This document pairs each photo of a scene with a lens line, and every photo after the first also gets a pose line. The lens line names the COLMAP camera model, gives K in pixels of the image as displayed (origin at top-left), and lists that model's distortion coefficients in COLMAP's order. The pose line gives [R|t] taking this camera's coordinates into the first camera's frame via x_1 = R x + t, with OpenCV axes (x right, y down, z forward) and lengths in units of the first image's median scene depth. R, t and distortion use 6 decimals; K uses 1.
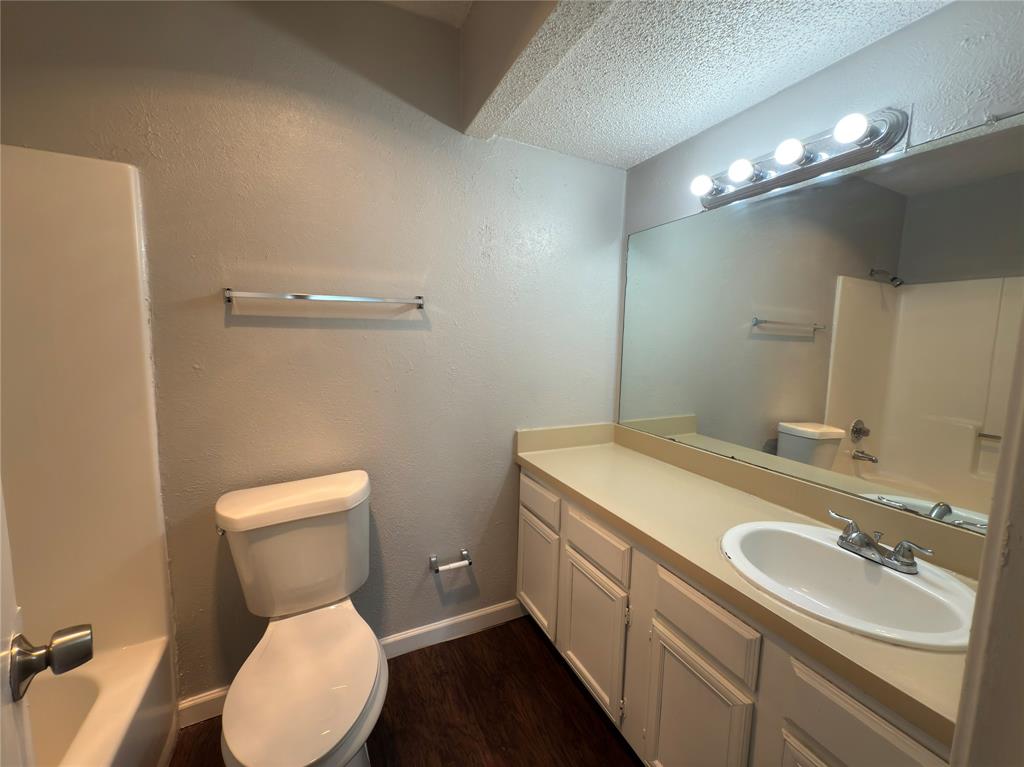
lens RADIAL K [[406.8, 0, 509.7], [0, 406.8, 380.3], [0, 0, 1]] dist [-0.000712, 0.000237]
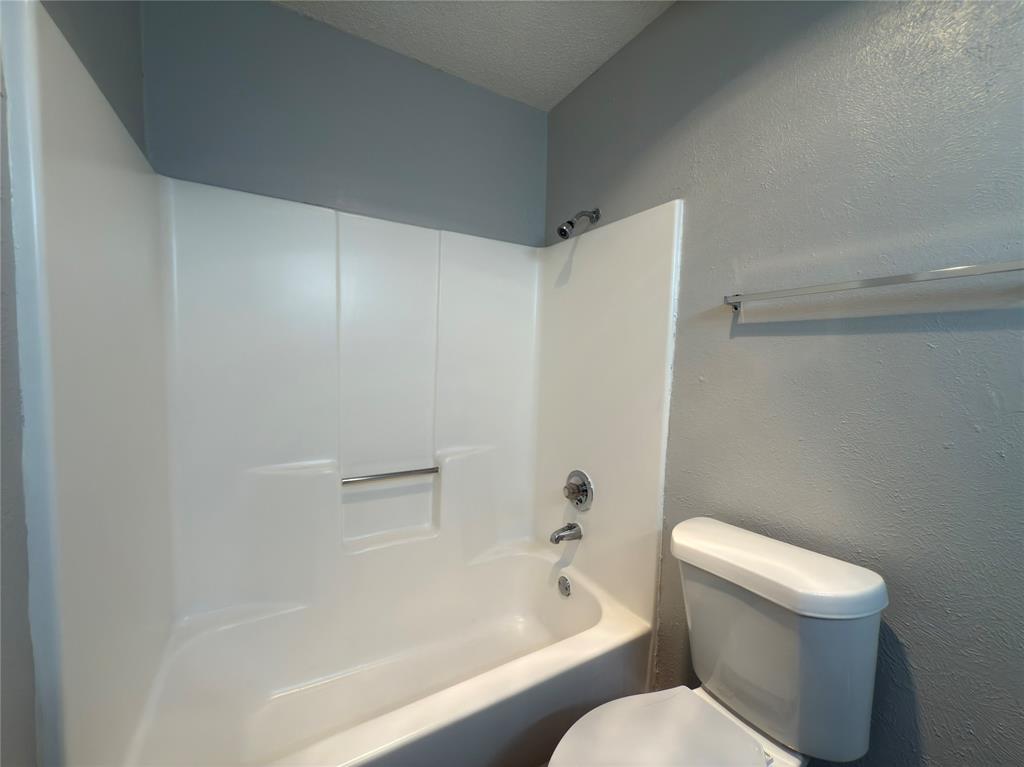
lens RADIAL K [[406.8, 0, 510.1], [0, 406.8, 382.6], [0, 0, 1]] dist [-0.000712, 0.000237]
pose [[0.077521, 0.048831, -0.995794, 0.177253], [-0.133835, 0.990269, 0.038141, -0.000150], [0.987967, 0.130315, 0.083302, 0.460981]]
